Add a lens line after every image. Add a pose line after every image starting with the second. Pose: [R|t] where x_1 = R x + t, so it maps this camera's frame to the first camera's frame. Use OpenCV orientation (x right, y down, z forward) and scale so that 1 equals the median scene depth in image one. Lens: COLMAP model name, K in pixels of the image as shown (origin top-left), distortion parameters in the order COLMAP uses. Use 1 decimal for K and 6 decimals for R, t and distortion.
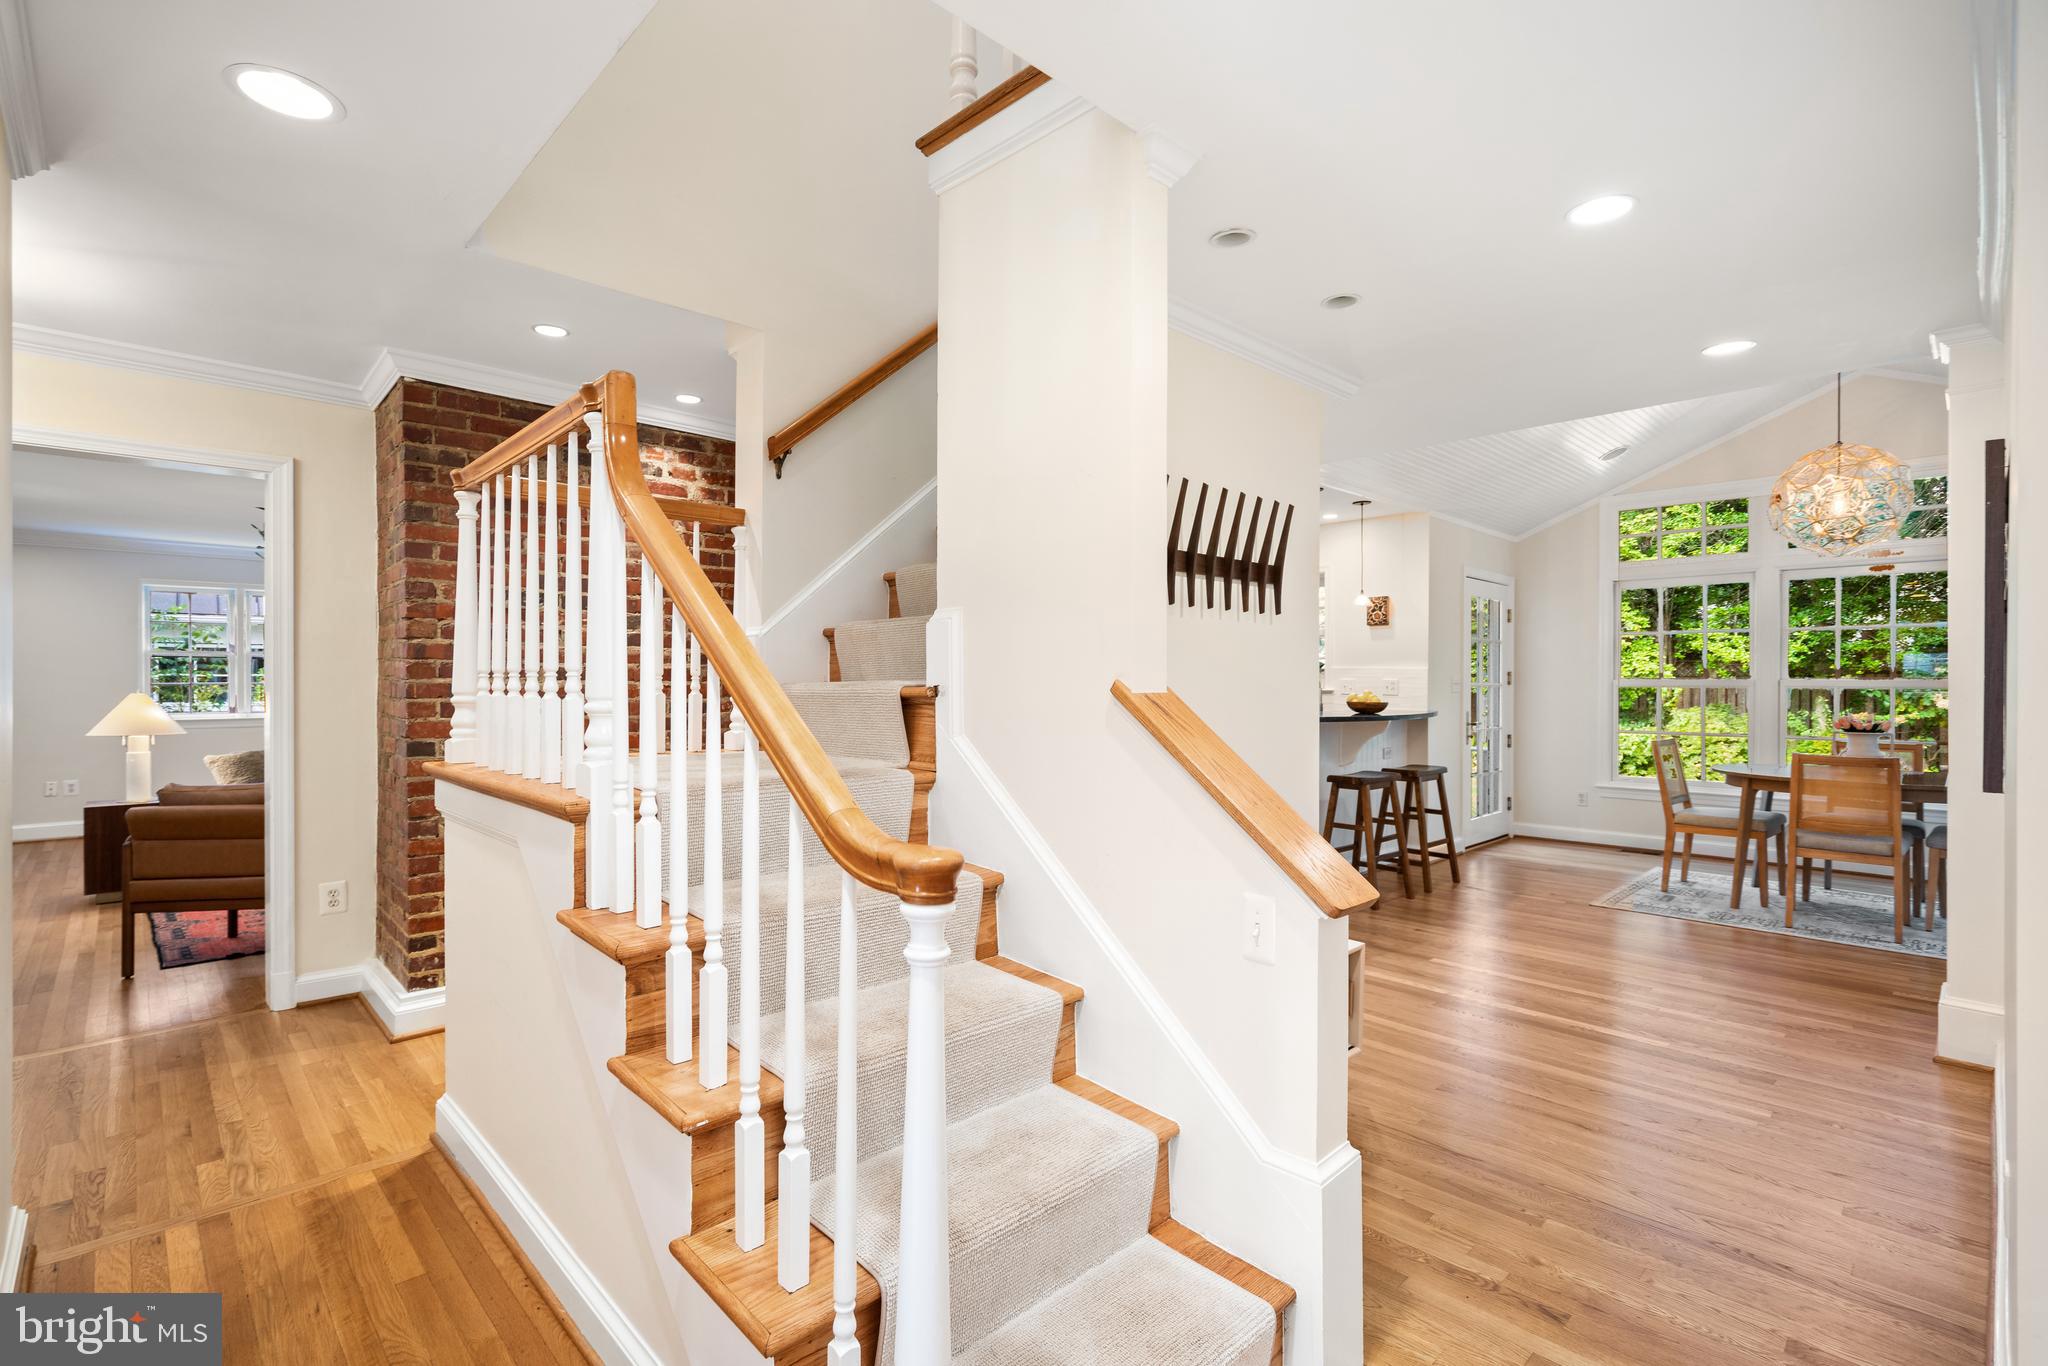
lens RADIAL K [[935.8, 0, 1024.0], [0, 935.8, 683.0], [0, 0, 1]] dist [0.000504, 0.000875]
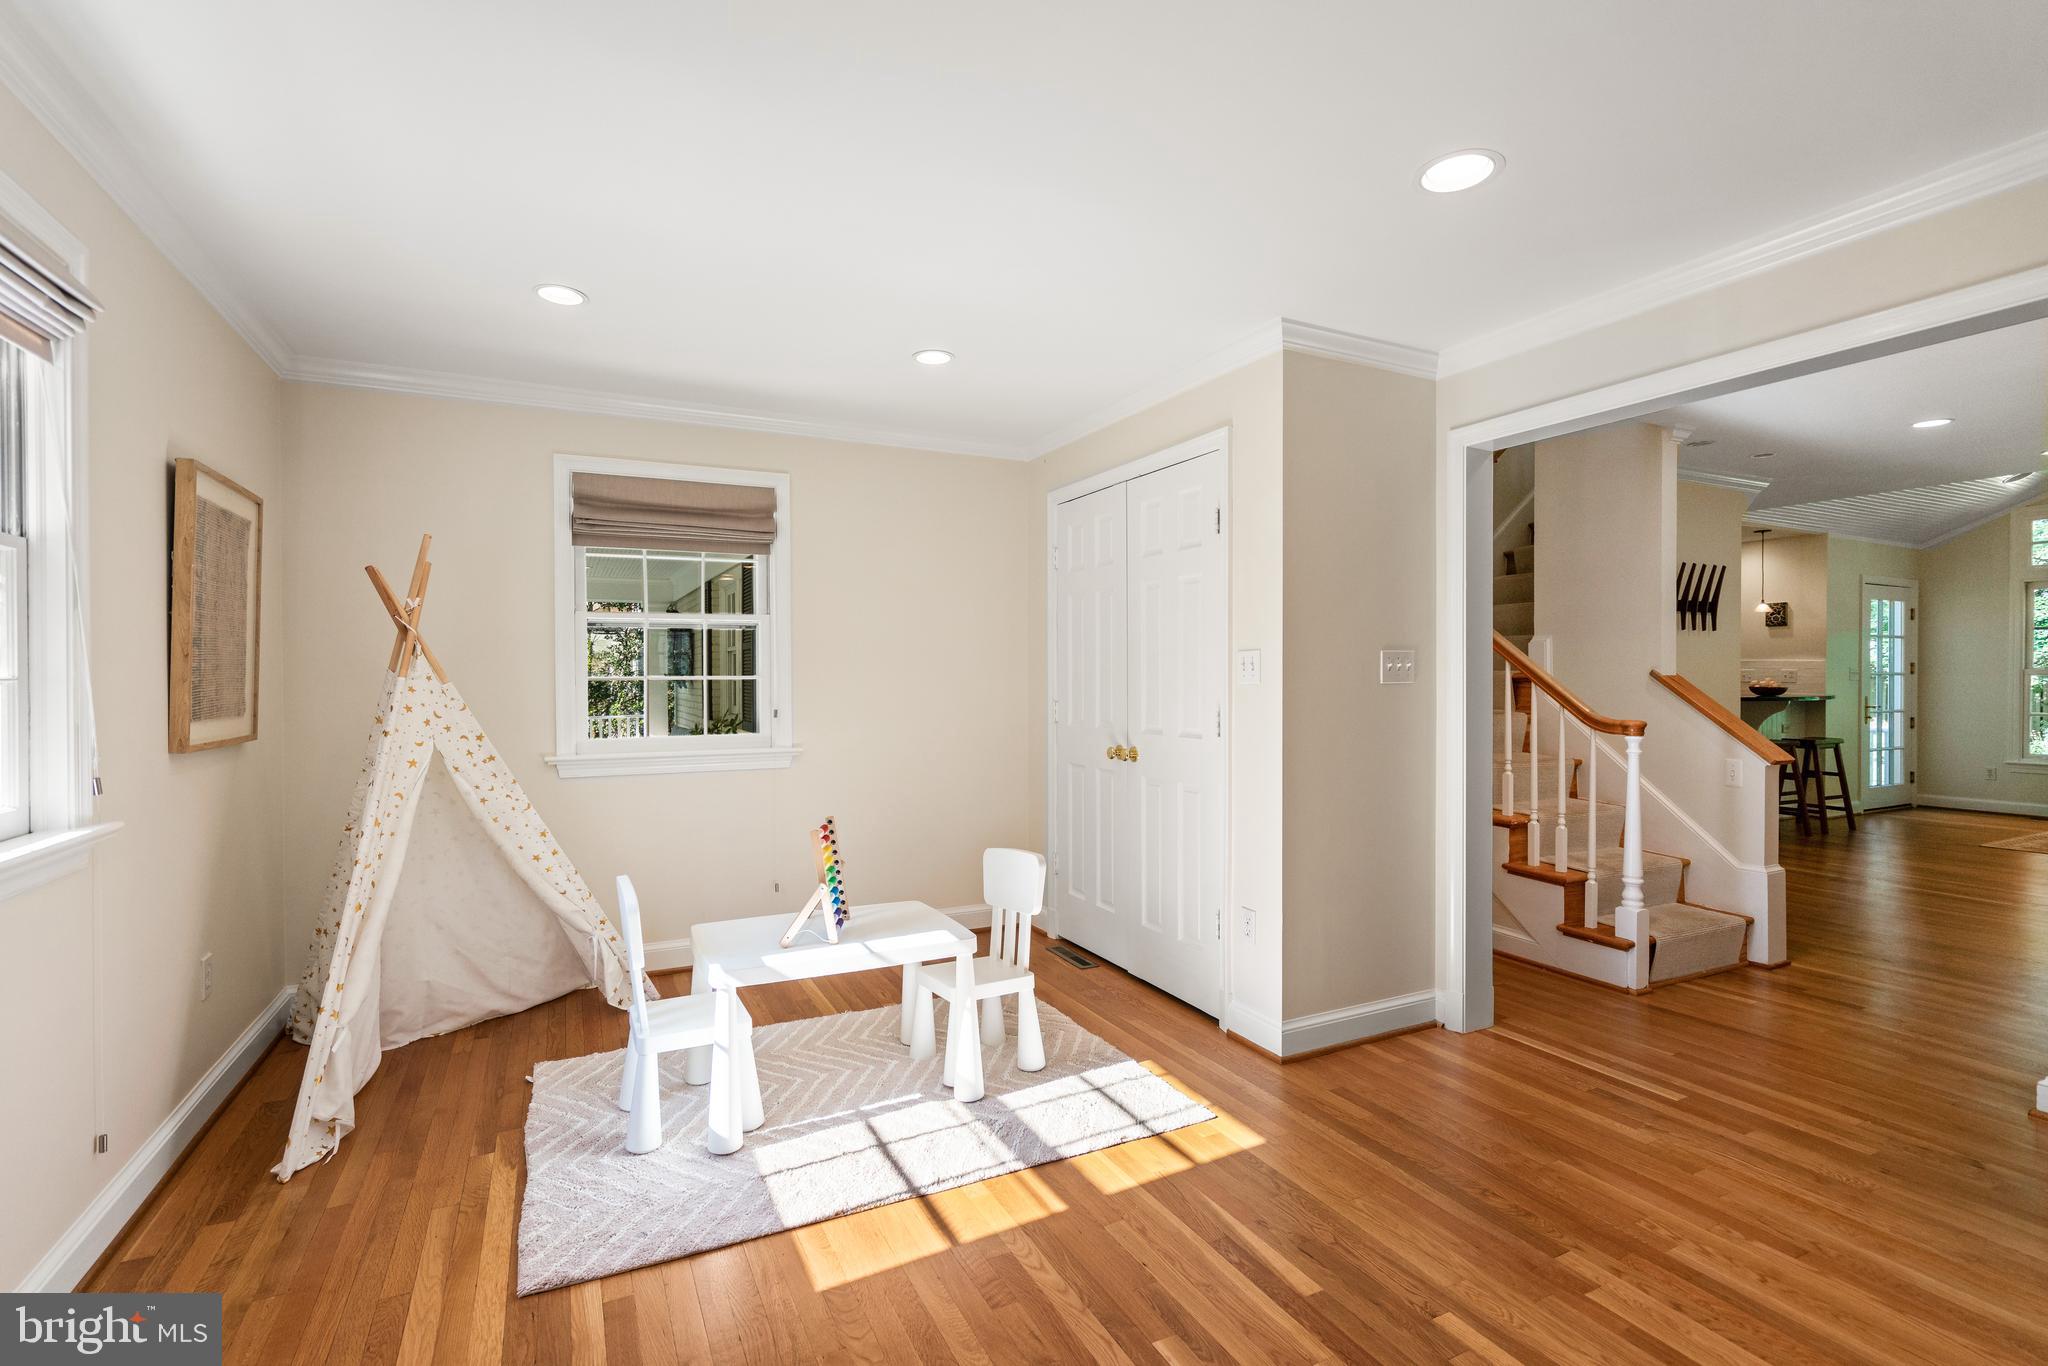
lens RADIAL K [[935.8, 0, 1024.0], [0, 935.8, 683.0], [0, 0, 1]] dist [0.000504, 0.000875]
pose [[0.954122, -0.001819, -0.299412, -0.230340], [0.003461, 0.999982, 0.004954, 0.004610], [0.299398, -0.005763, 0.954111, -0.550117]]
